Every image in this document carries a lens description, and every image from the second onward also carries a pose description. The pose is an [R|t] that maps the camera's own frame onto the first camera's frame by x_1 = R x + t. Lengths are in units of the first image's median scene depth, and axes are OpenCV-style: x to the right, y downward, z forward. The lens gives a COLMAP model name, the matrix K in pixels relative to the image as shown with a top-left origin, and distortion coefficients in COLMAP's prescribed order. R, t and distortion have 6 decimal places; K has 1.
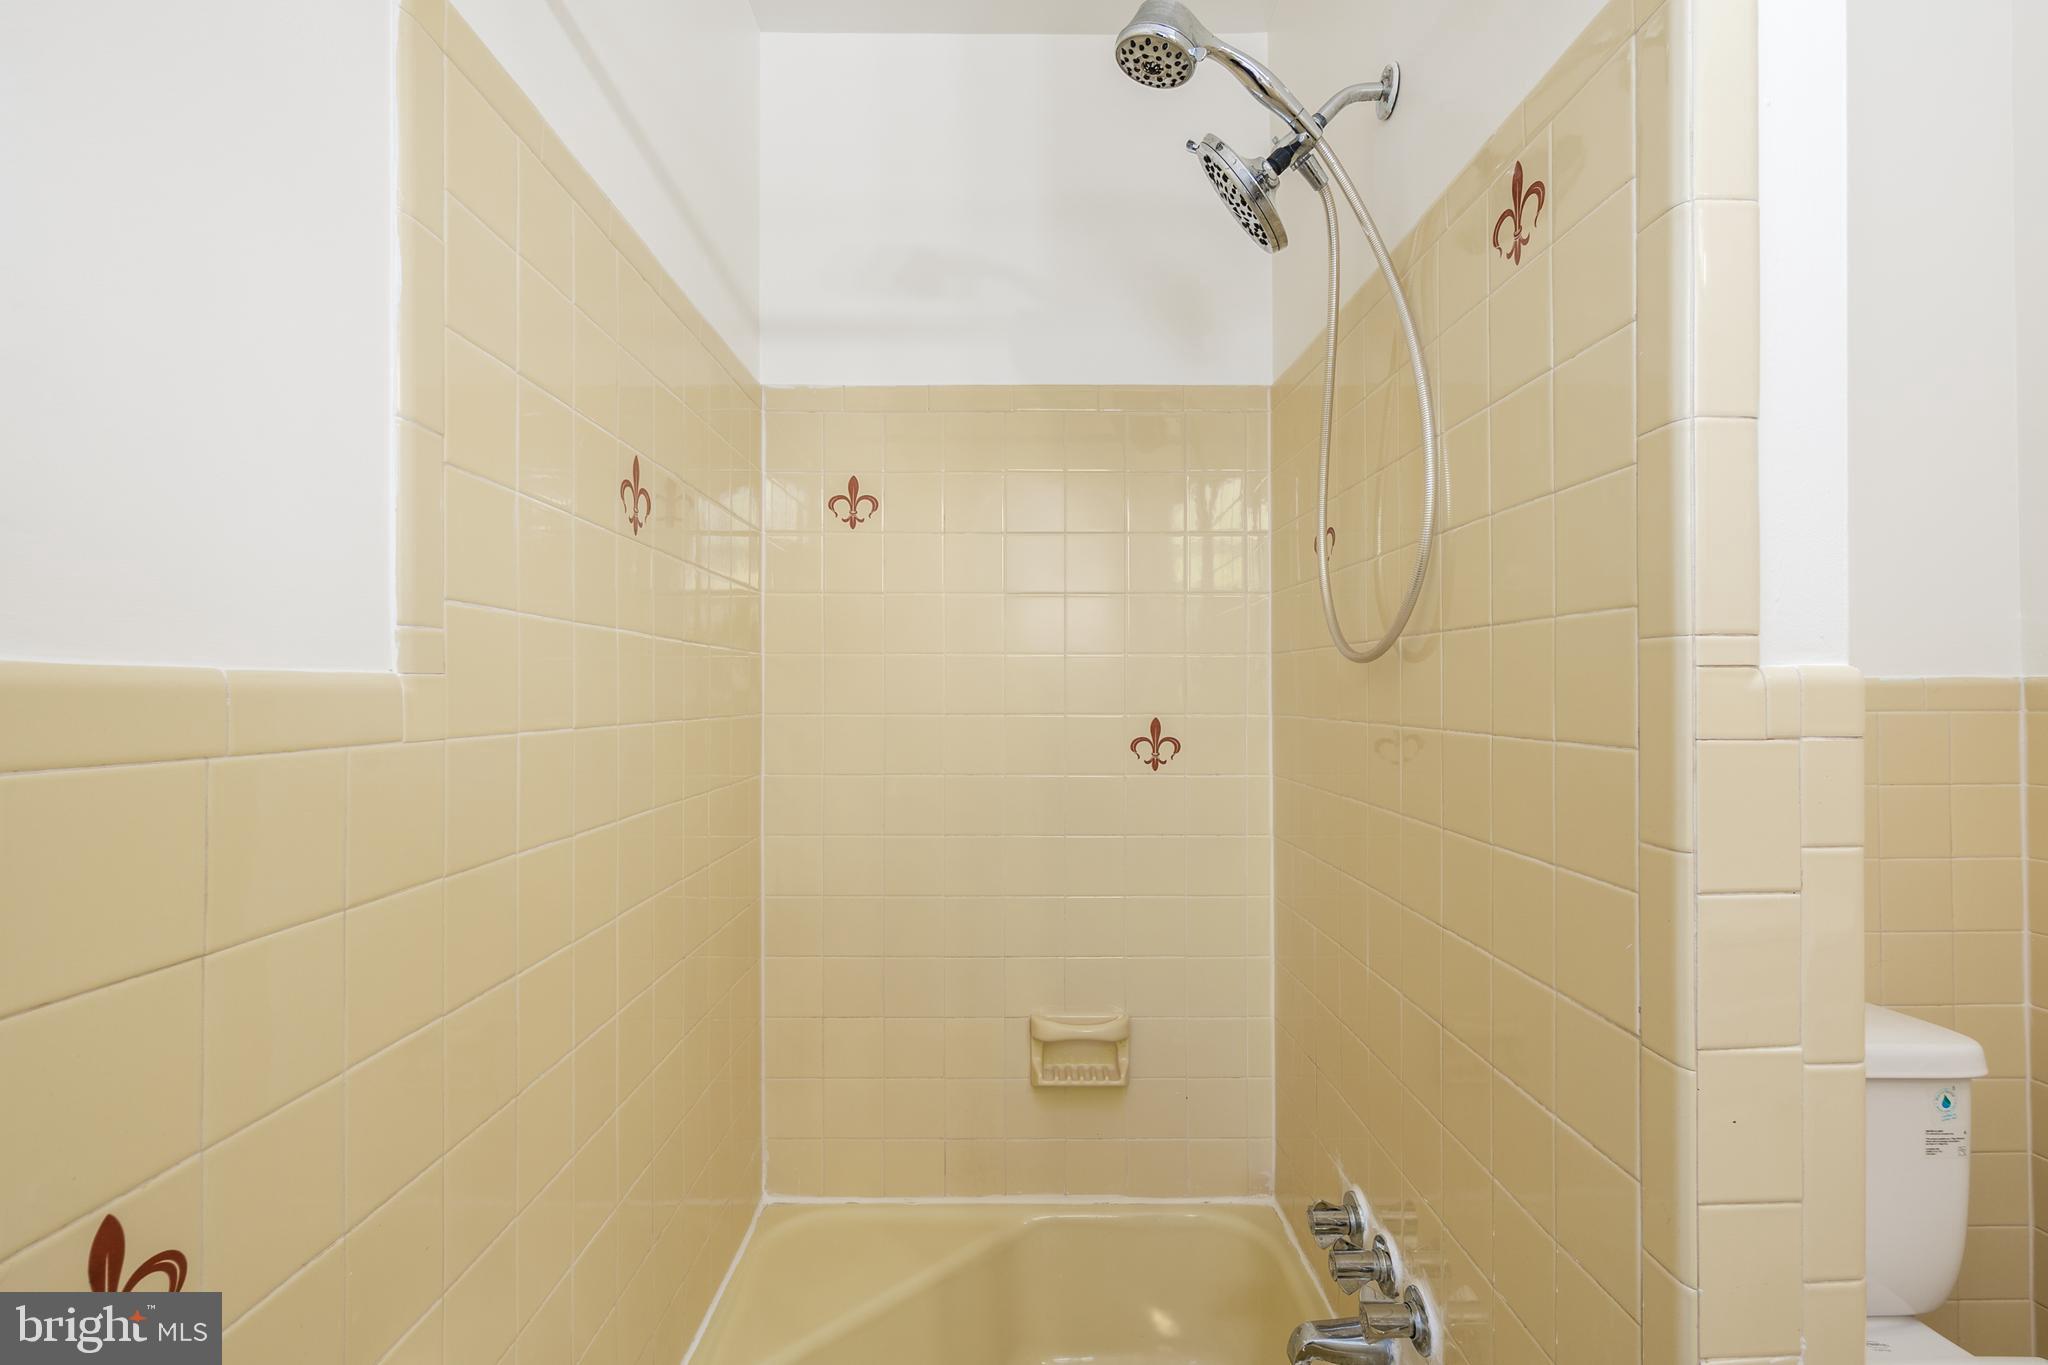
lens RADIAL K [[938.8, 0, 1029.9], [0, 938.8, 680.5], [0, 0, 1]] dist [0.001224, 0.000180]
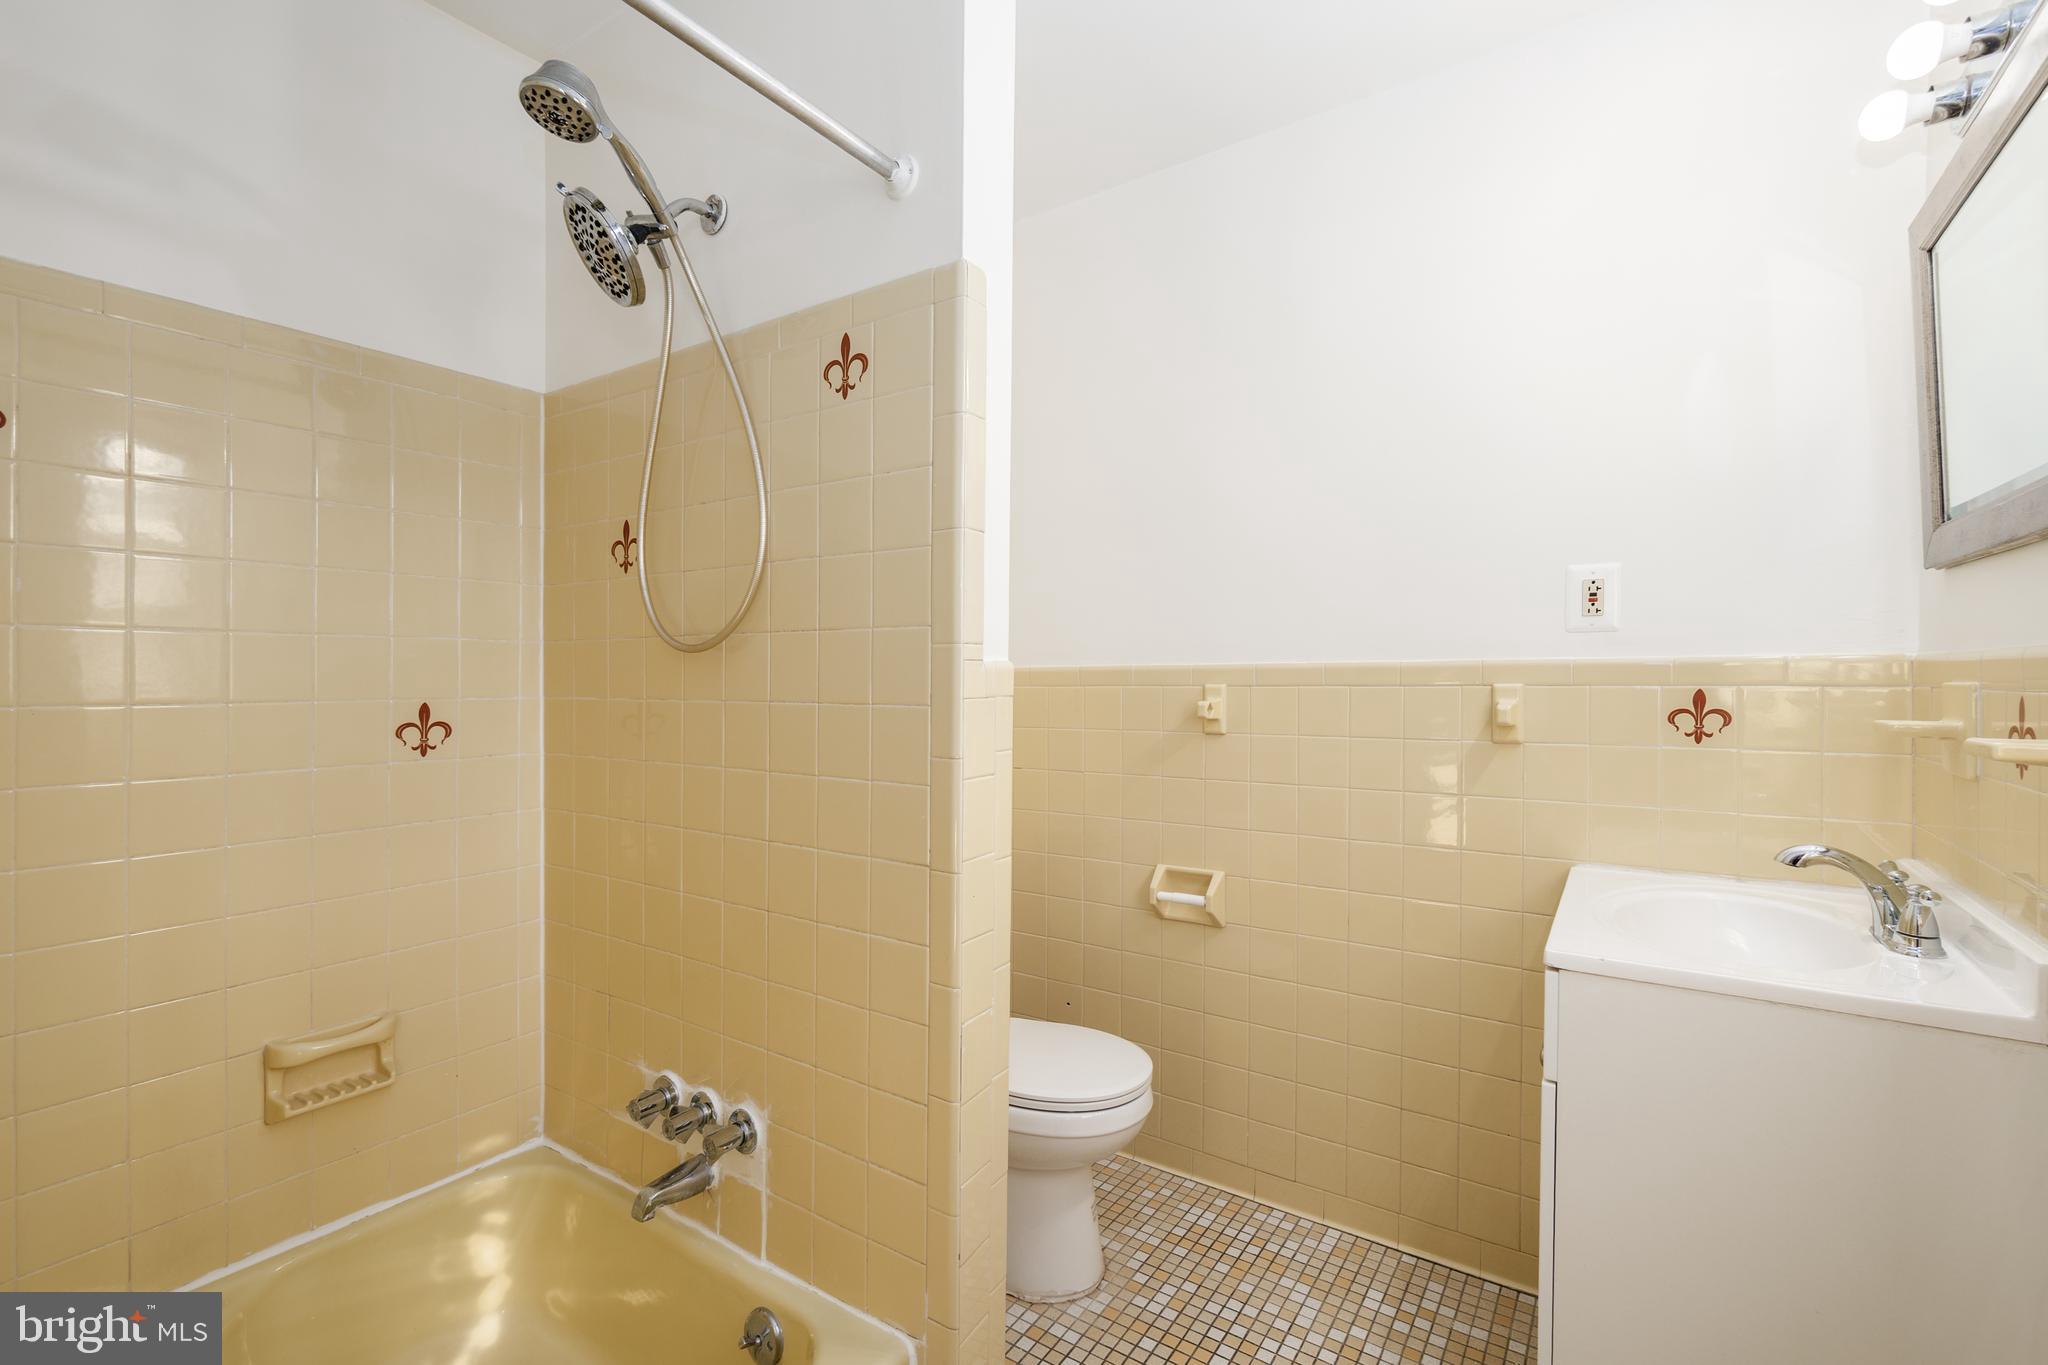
lens RADIAL K [[883.9, 0, 1021.4], [0, 883.9, 680.9], [0, 0, 1]] dist [-0.001448, 0.000327]
pose [[0.596241, -0.010313, 0.802739, -0.351679], [-0.004397, 0.999861, 0.016112, -0.001136], [-0.802793, -0.013136, 0.596113, -0.081453]]
